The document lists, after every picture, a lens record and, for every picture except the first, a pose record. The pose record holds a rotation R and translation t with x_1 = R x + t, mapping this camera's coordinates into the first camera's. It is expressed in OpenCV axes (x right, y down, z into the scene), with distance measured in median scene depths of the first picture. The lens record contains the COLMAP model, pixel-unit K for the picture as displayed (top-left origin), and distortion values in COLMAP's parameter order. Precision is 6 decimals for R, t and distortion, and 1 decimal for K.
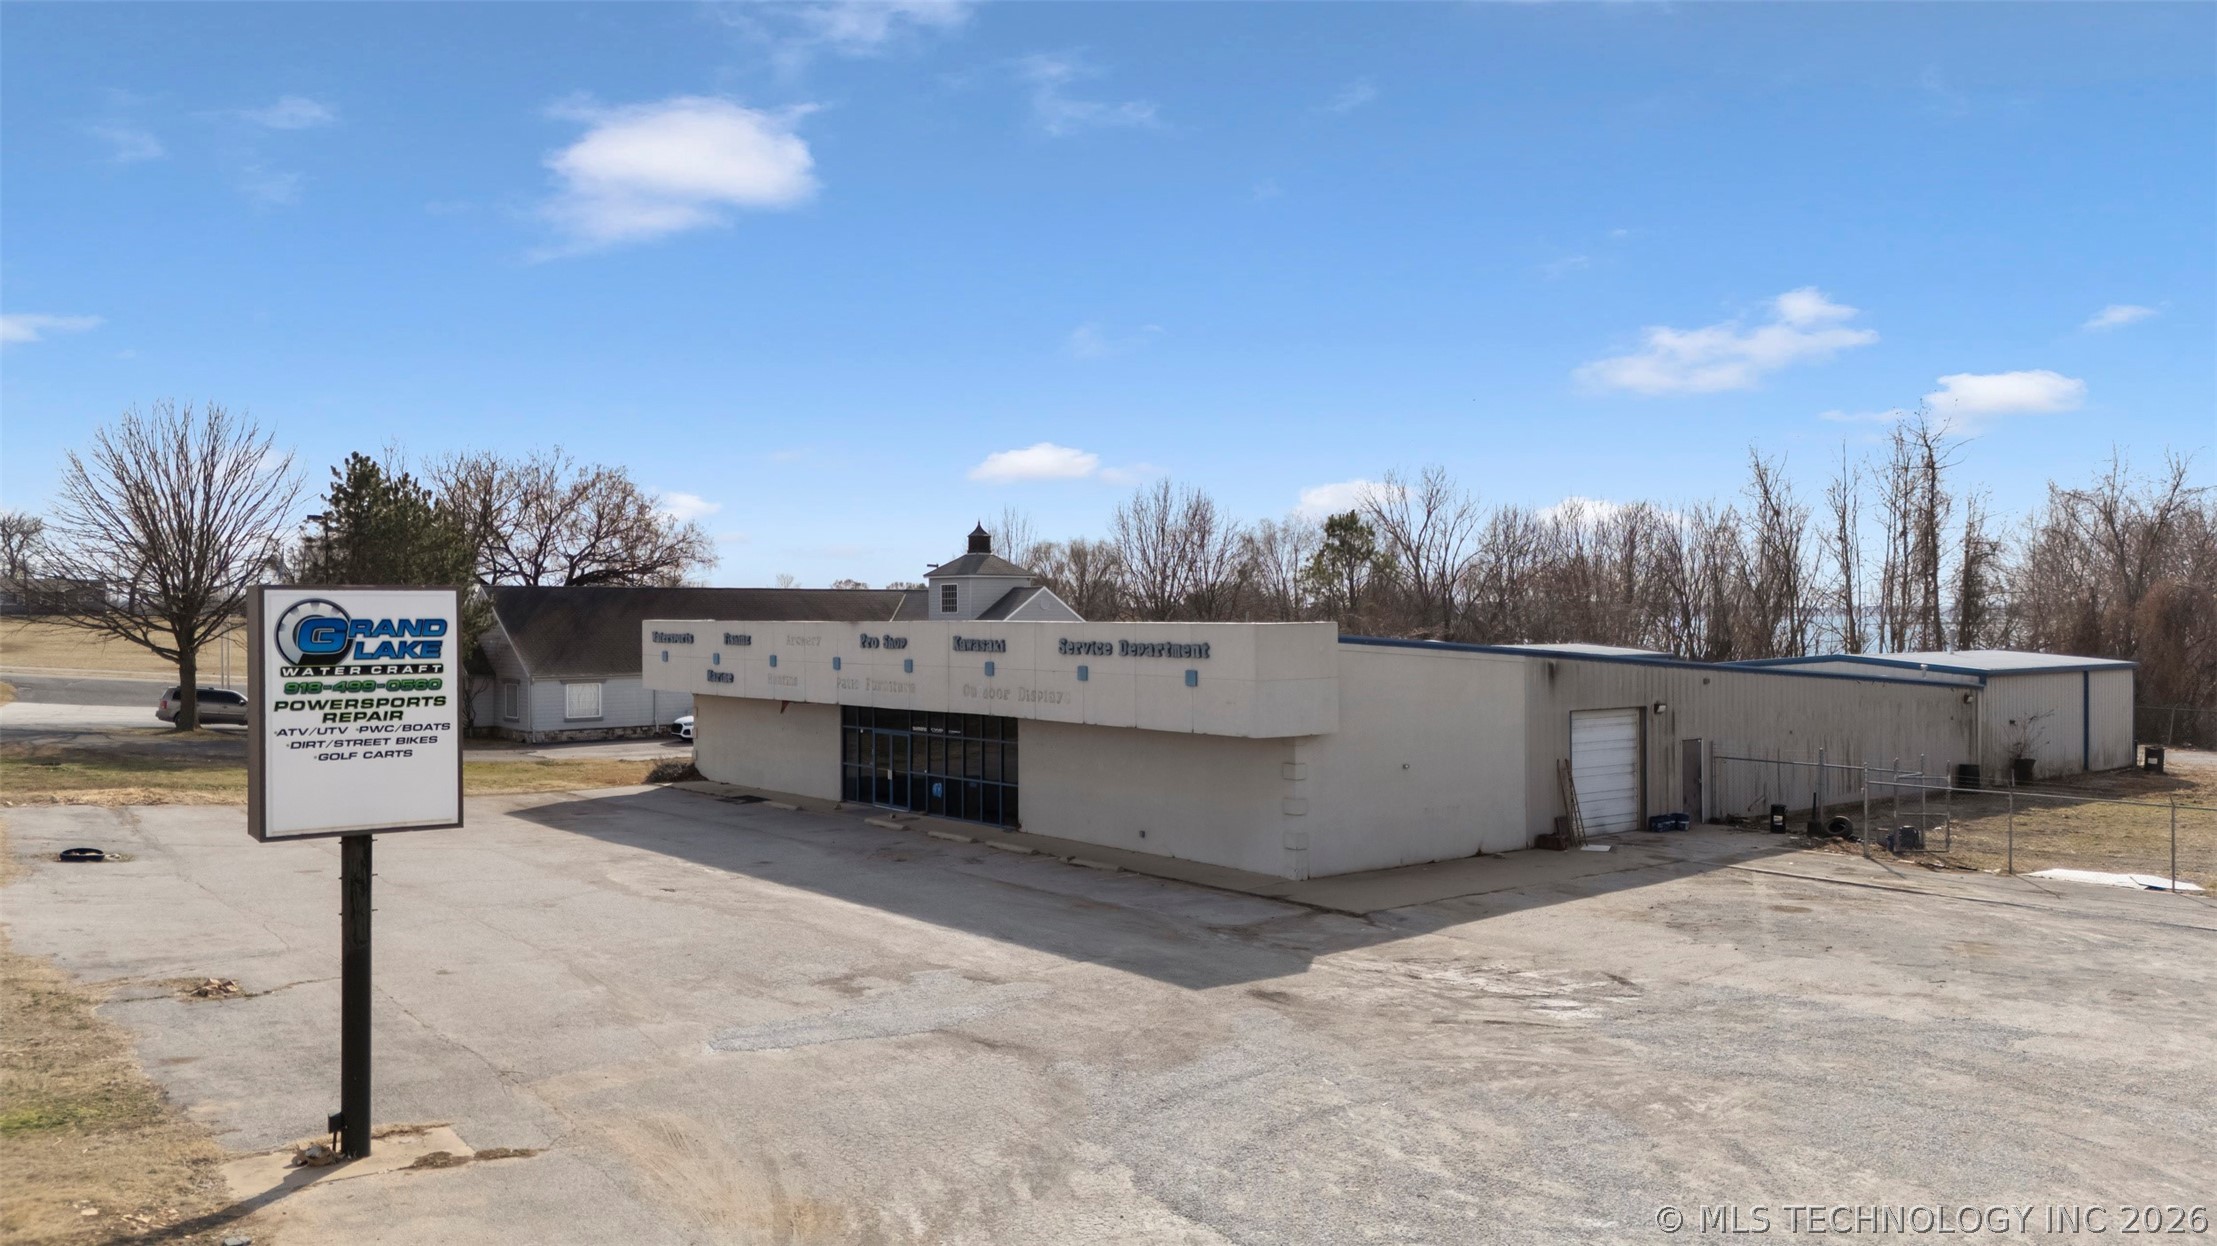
lens RADIAL K [[1644.5, 0, 1088.8], [0, 1644.5, 636.0], [0, 0, 1]] dist [0.072107, -0.069220]
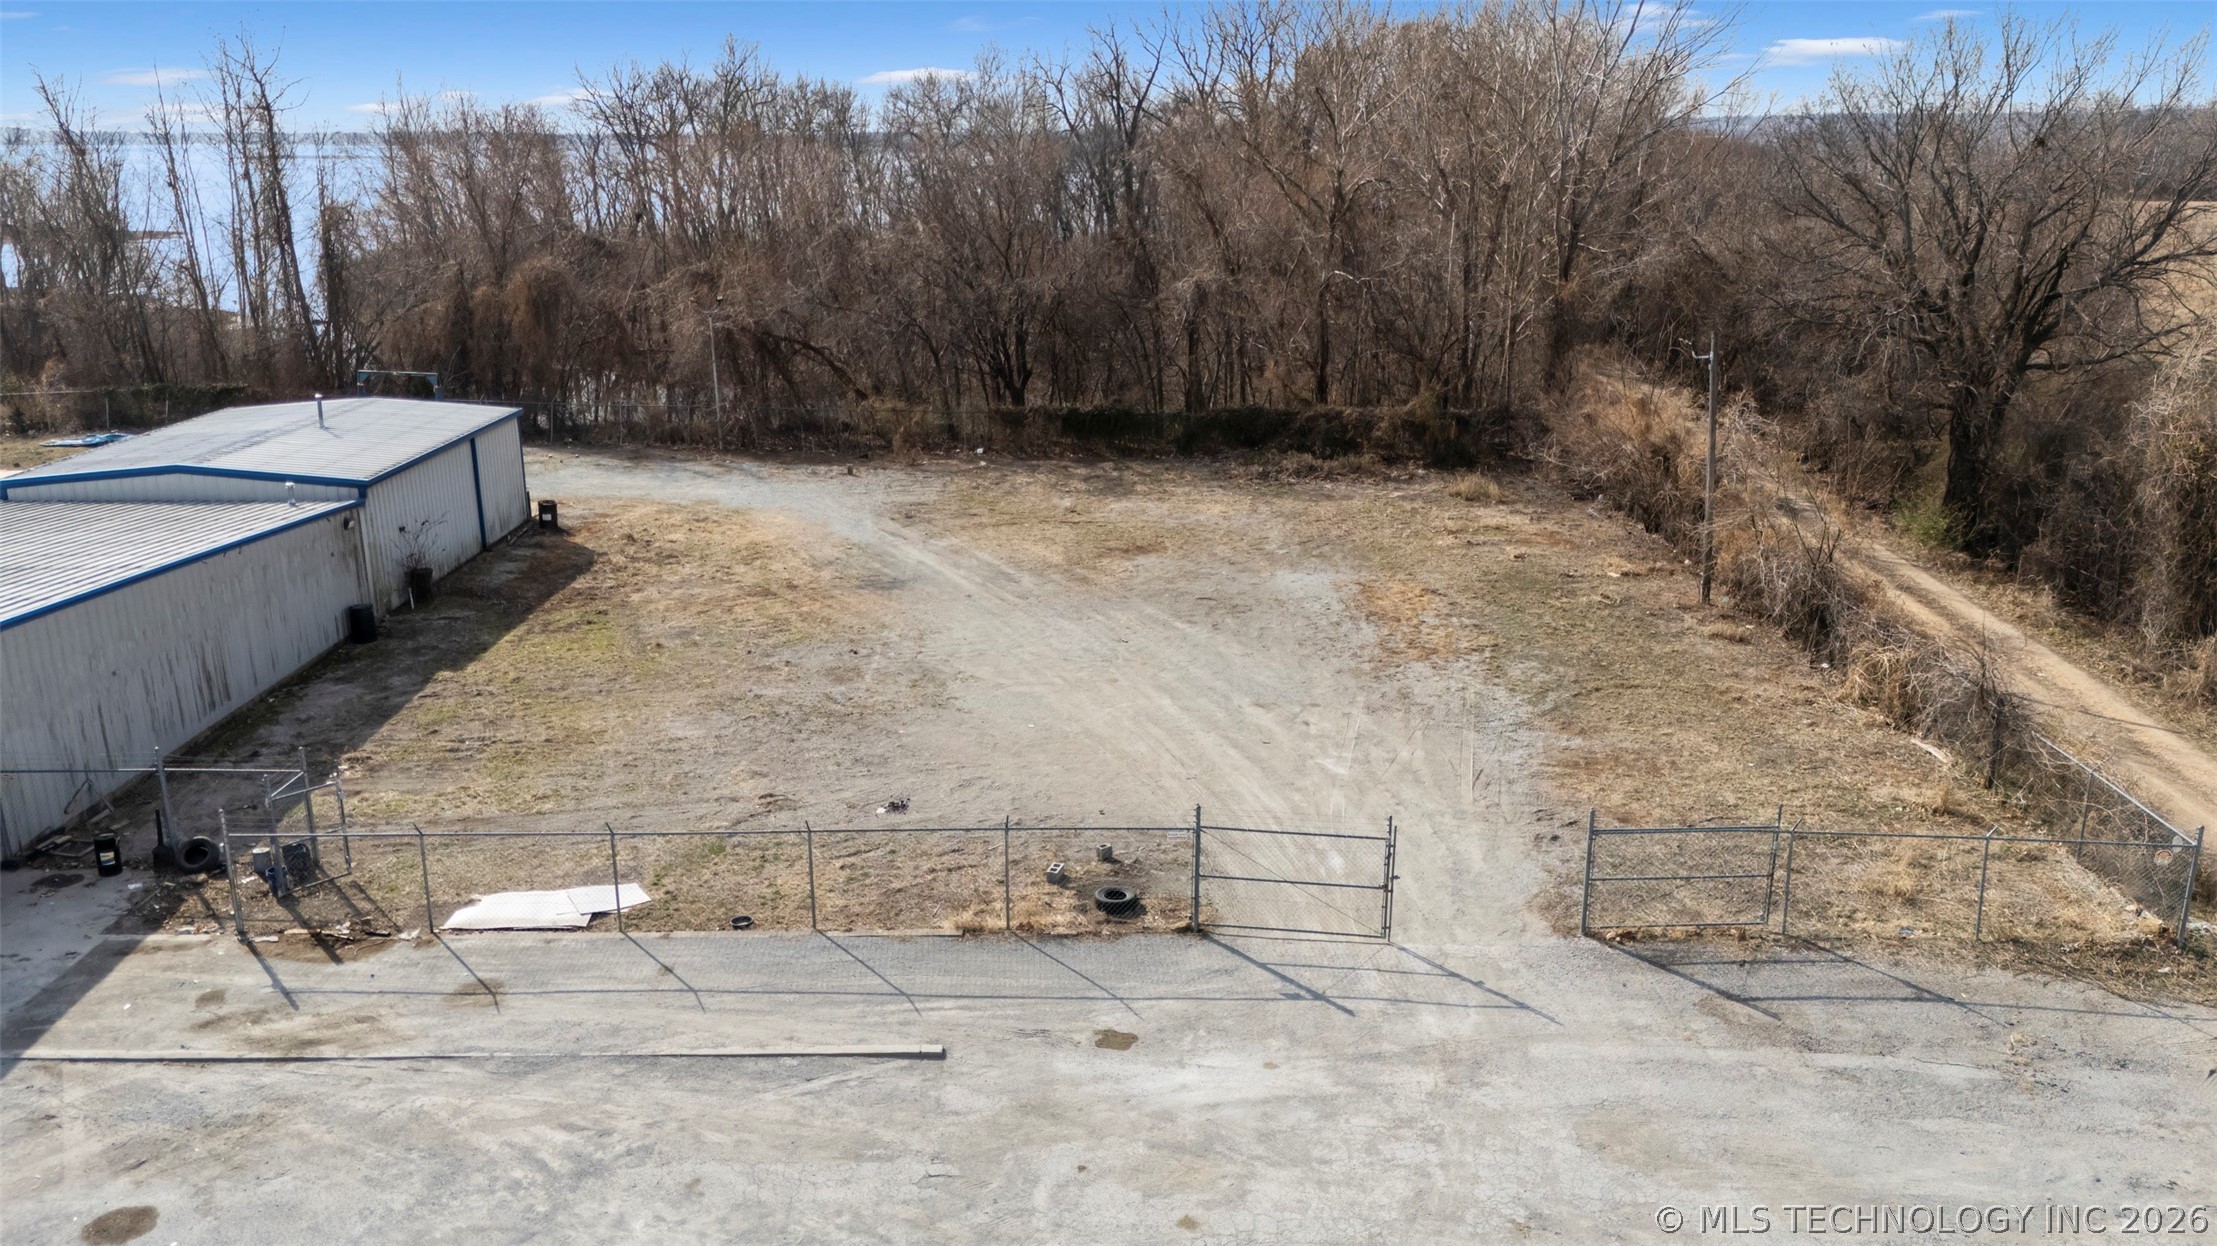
lens RADIAL K [[1648.6, 0, 1102.0], [0, 1648.6, 615.0], [0, 0, 1]] dist [0.070379, -0.066549]
pose [[0.620145, -0.212186, 0.755246, 0.167205], [0.006369, 0.964056, 0.265621, -0.168400], [-0.784461, -0.159914, 0.599207, 0.277400]]
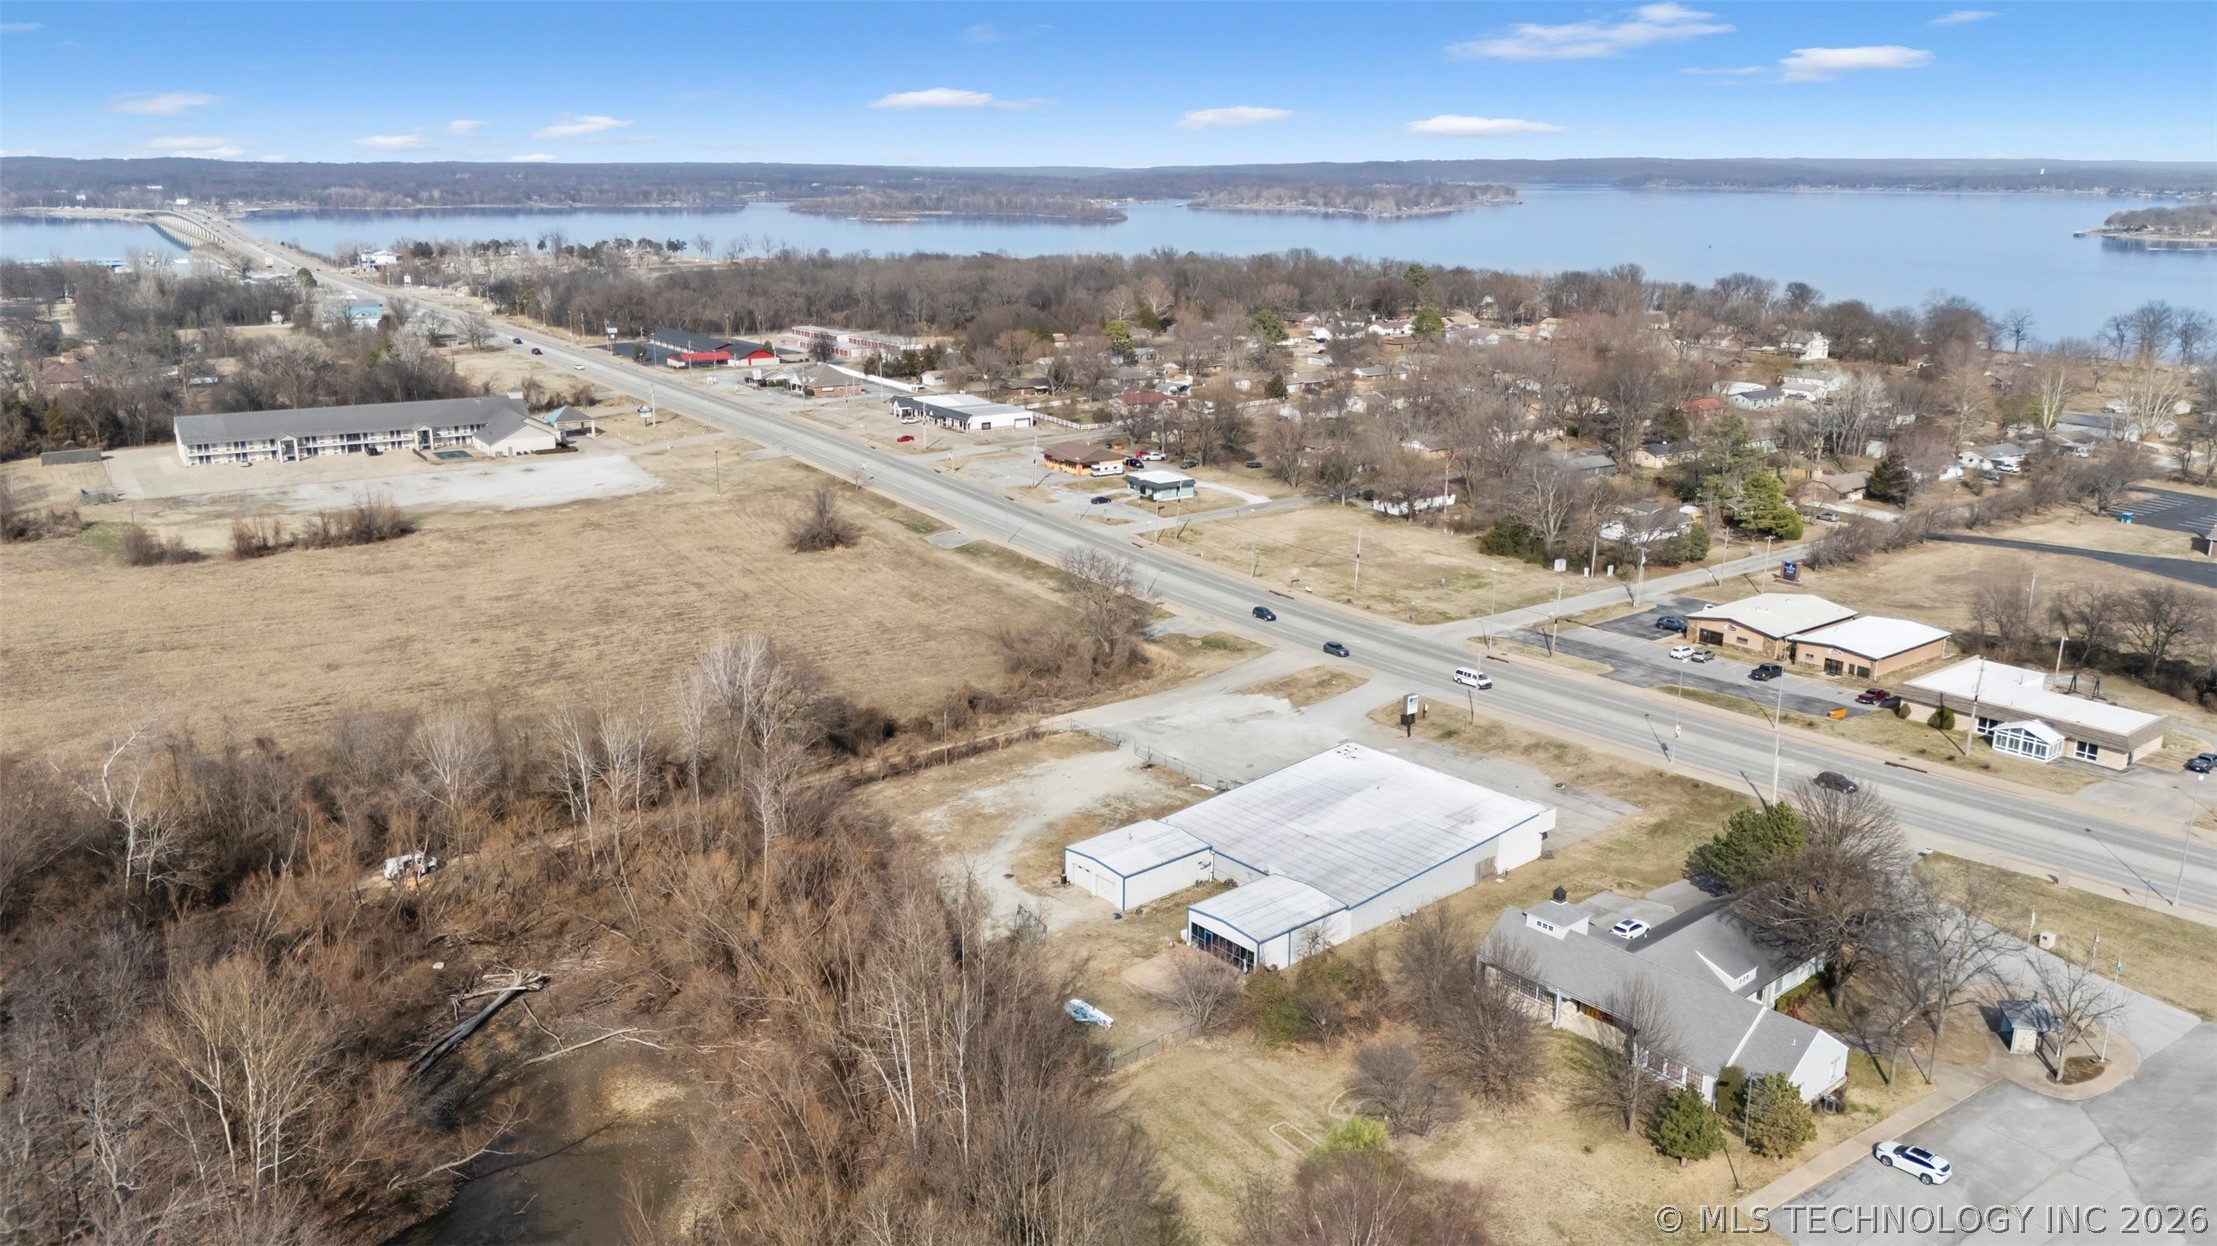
lens RADIAL K [[1644.5, 0, 1088.8], [0, 1644.5, 636.0], [0, 0, 1]] dist [0.072107, -0.069220]
pose [[-0.999569, 0.011864, -0.026851, 0.959557], [0.003827, 0.959552, 0.281504, -1.643493], [0.029105, 0.281280, -0.959184, 5.277993]]
